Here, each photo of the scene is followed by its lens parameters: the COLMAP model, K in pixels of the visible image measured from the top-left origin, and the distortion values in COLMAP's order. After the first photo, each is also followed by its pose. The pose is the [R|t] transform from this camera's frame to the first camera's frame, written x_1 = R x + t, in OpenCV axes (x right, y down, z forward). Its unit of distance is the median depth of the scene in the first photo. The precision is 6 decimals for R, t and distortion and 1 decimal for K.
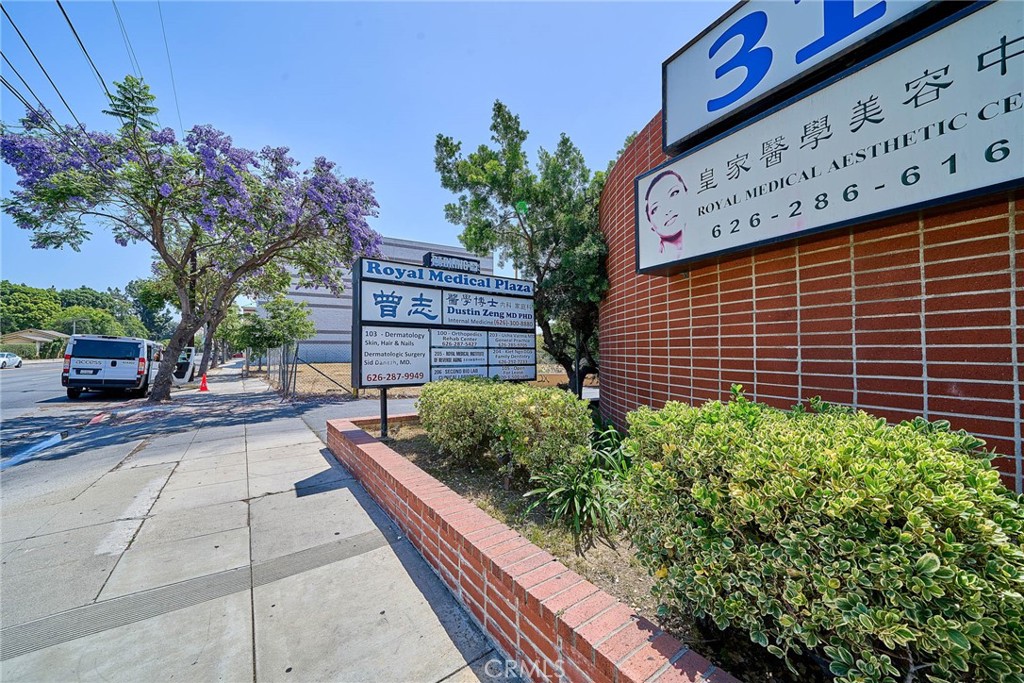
lens RADIAL K [[374.7, 0, 510.3], [0, 374.7, 349.5], [0, 0, 1]] dist [0.003737, -0.000015]
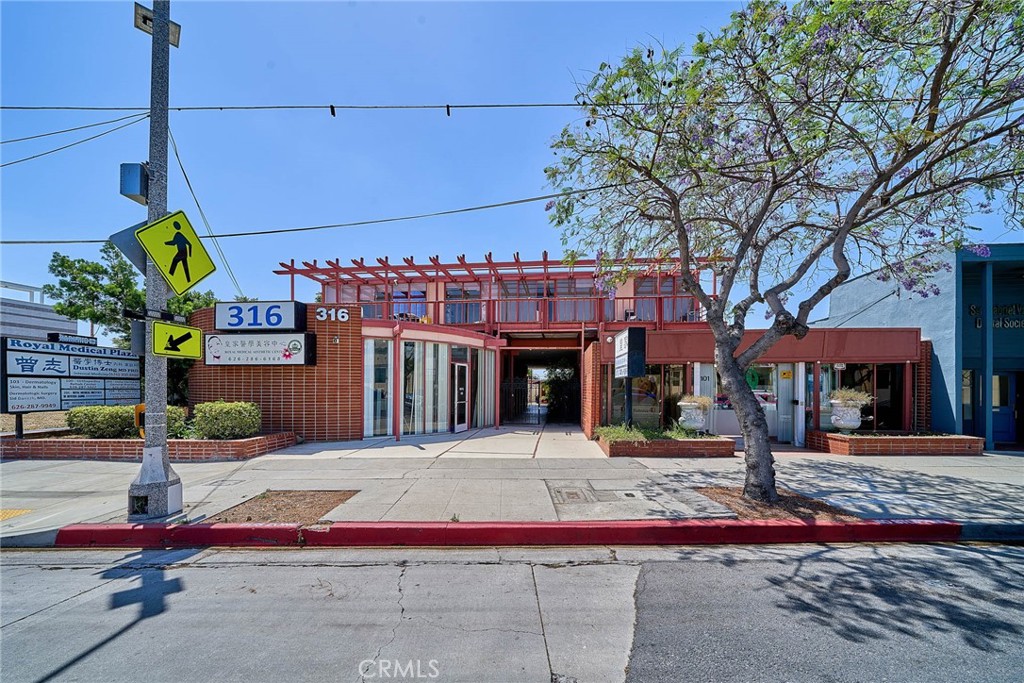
lens RADIAL K [[339.4, 0, 499.2], [0, 339.4, 384.0], [0, 0, 1]] dist [-0.000551, -0.000639]
pose [[0.565033, 0.009546, 0.825013, -0.352552], [-0.006596, 0.999953, -0.007052, -0.031206], [-0.825042, -0.001457, 0.565070, -1.538543]]
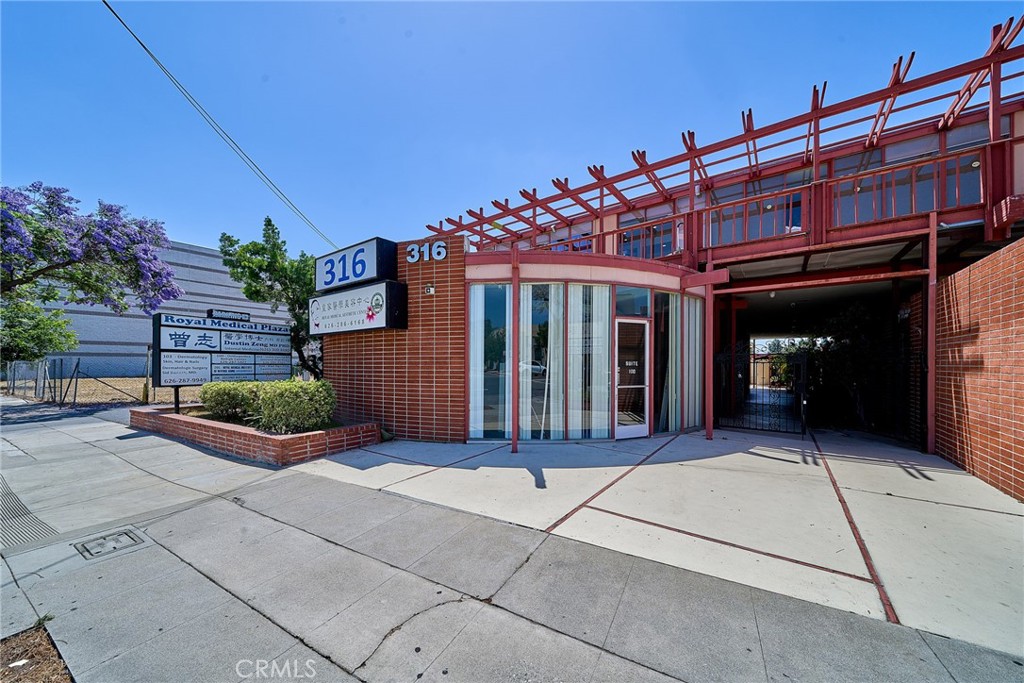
lens RADIAL K [[339.4, 0, 505.2], [0, 339.4, 363.8], [0, 0, 1]] dist [-0.000551, -0.000639]
pose [[0.901183, 0.003238, 0.433426, 0.335633], [-0.004002, 0.999992, 0.000850, -0.012847], [-0.433420, -0.002500, 0.901189, -1.020483]]
